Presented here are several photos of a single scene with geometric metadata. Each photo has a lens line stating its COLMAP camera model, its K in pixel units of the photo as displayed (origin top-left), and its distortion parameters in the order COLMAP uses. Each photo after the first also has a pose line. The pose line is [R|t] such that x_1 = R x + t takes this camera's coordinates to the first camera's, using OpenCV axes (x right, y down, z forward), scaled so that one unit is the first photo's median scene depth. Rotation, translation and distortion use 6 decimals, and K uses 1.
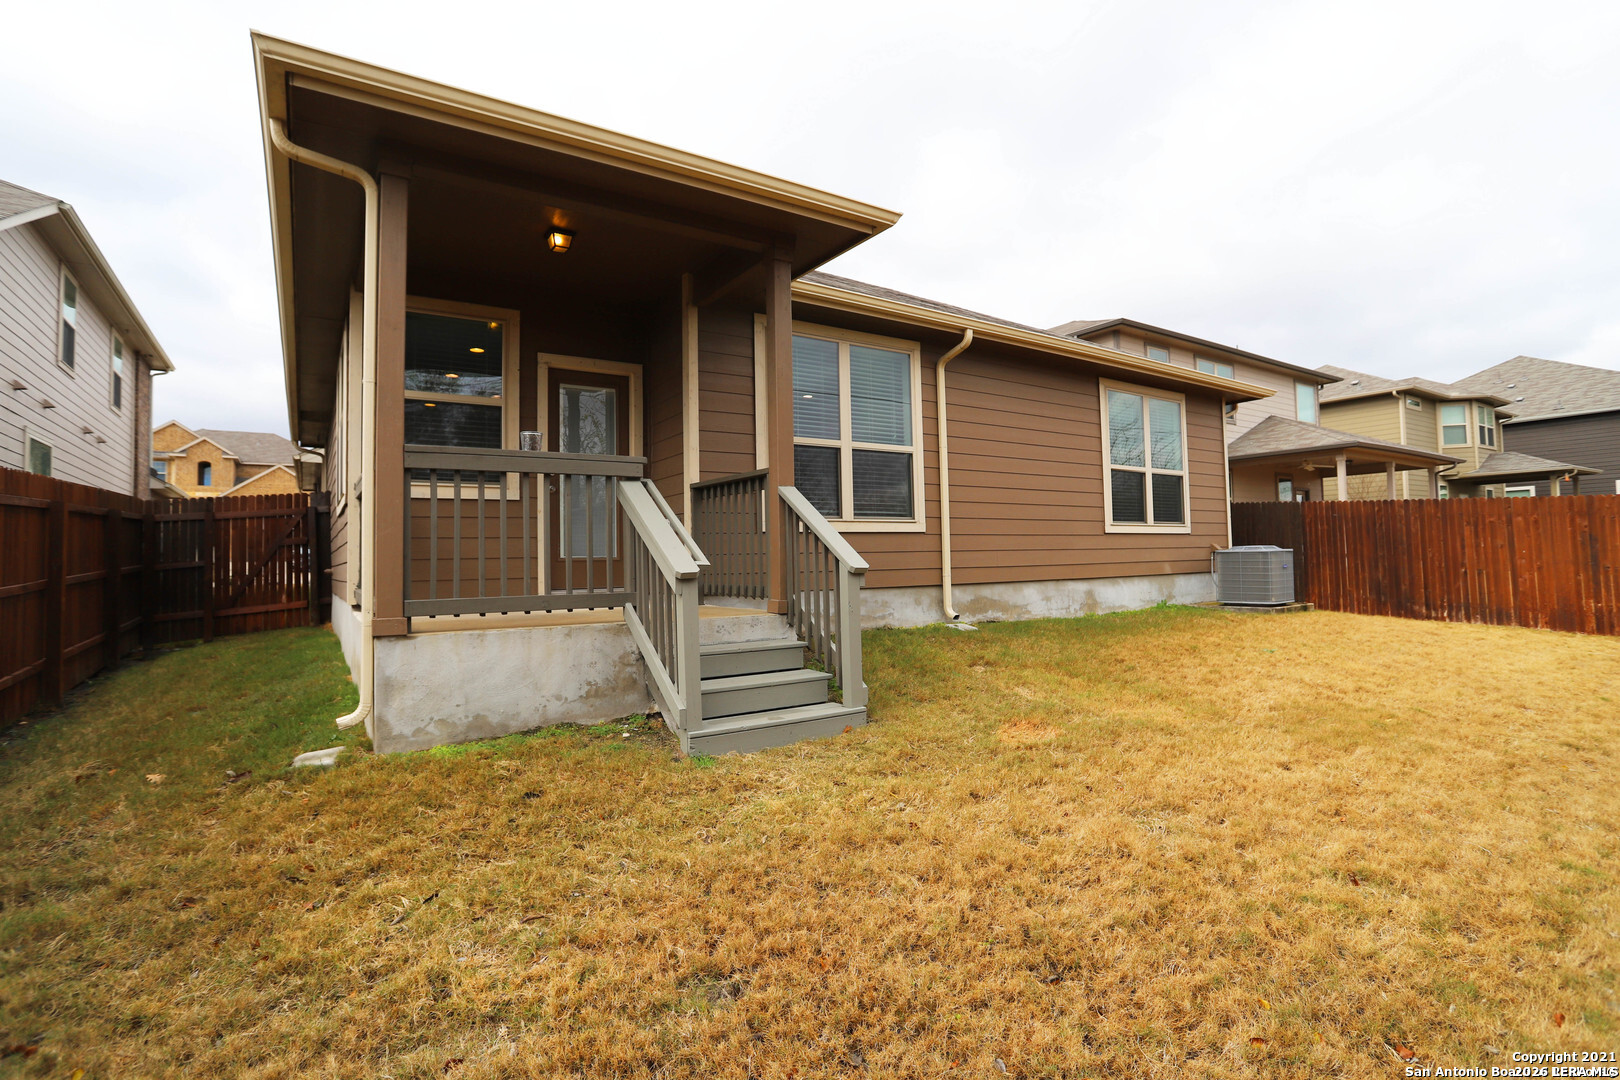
lens RADIAL K [[813.8, 0, 810.0], [0, 813.8, 540.0], [0, 0, 1]] dist [-0.150076, 0.000051]
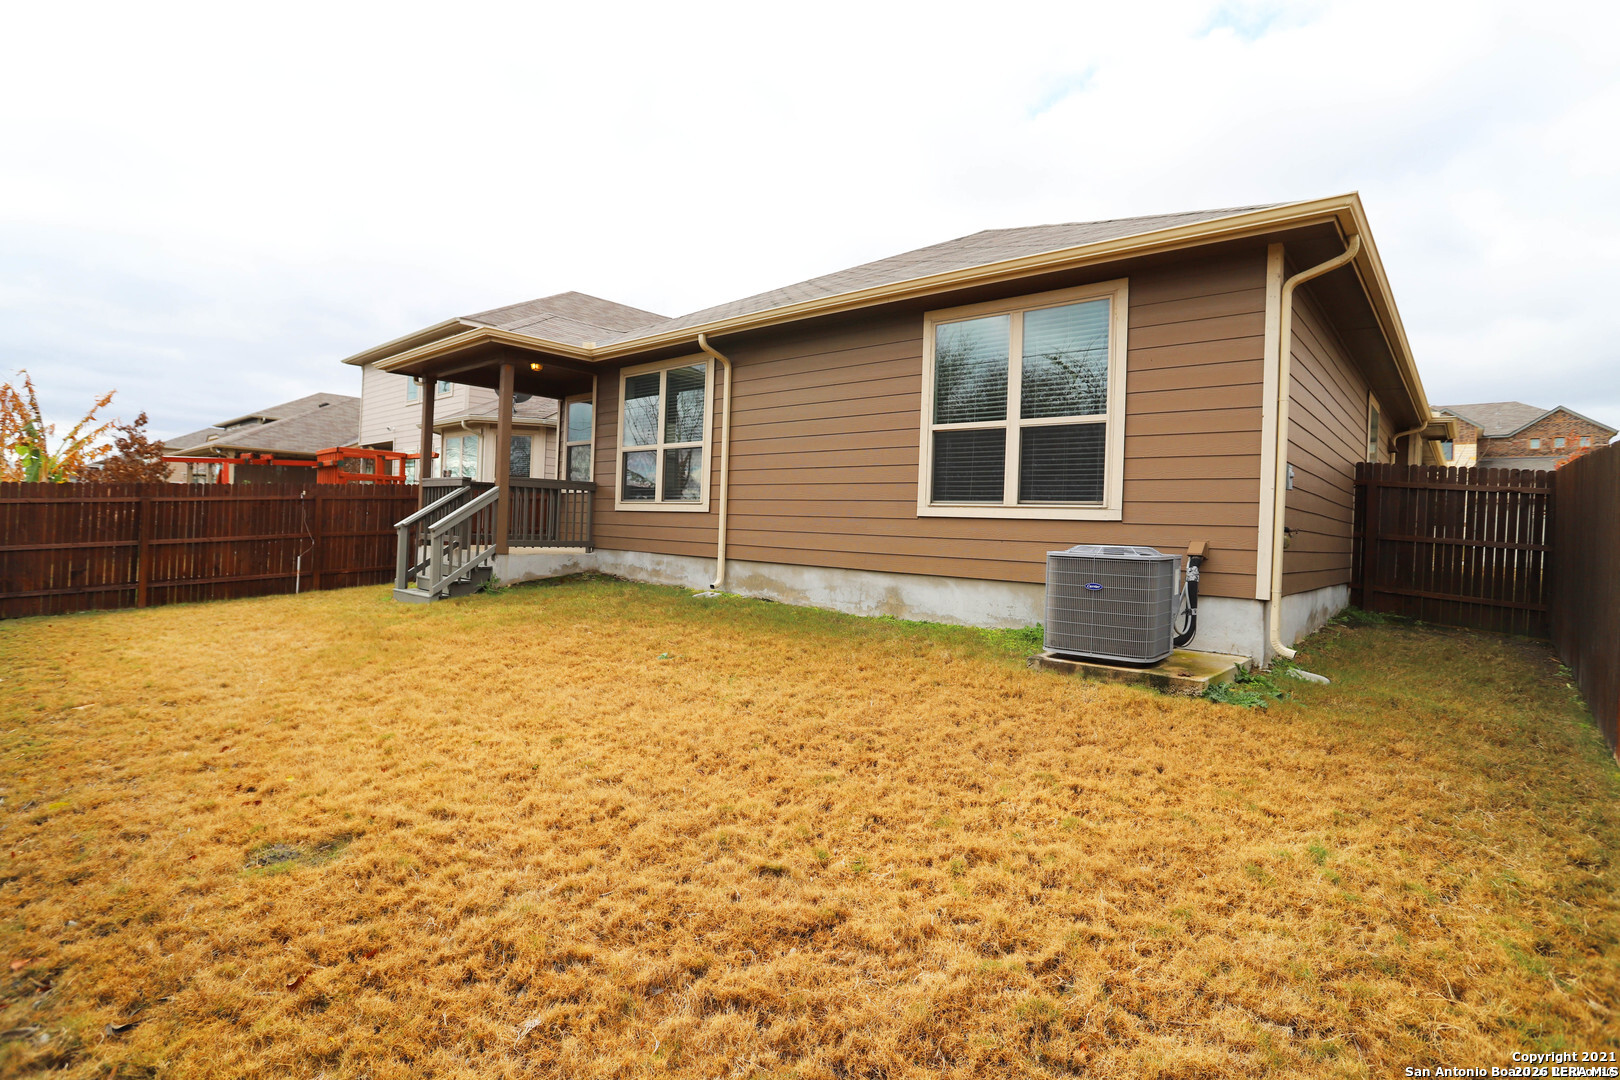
lens RADIAL K [[781.3, 0, 810.0], [0, 781.3, 540.0], [0, 0, 1]] dist [-0.085660, 0.040477]
pose [[0.277705, 0.035167, -0.960023, 1.125845], [-0.028395, 0.999194, 0.028388, -0.004615], [0.960247, 0.019377, 0.278479, 0.729887]]
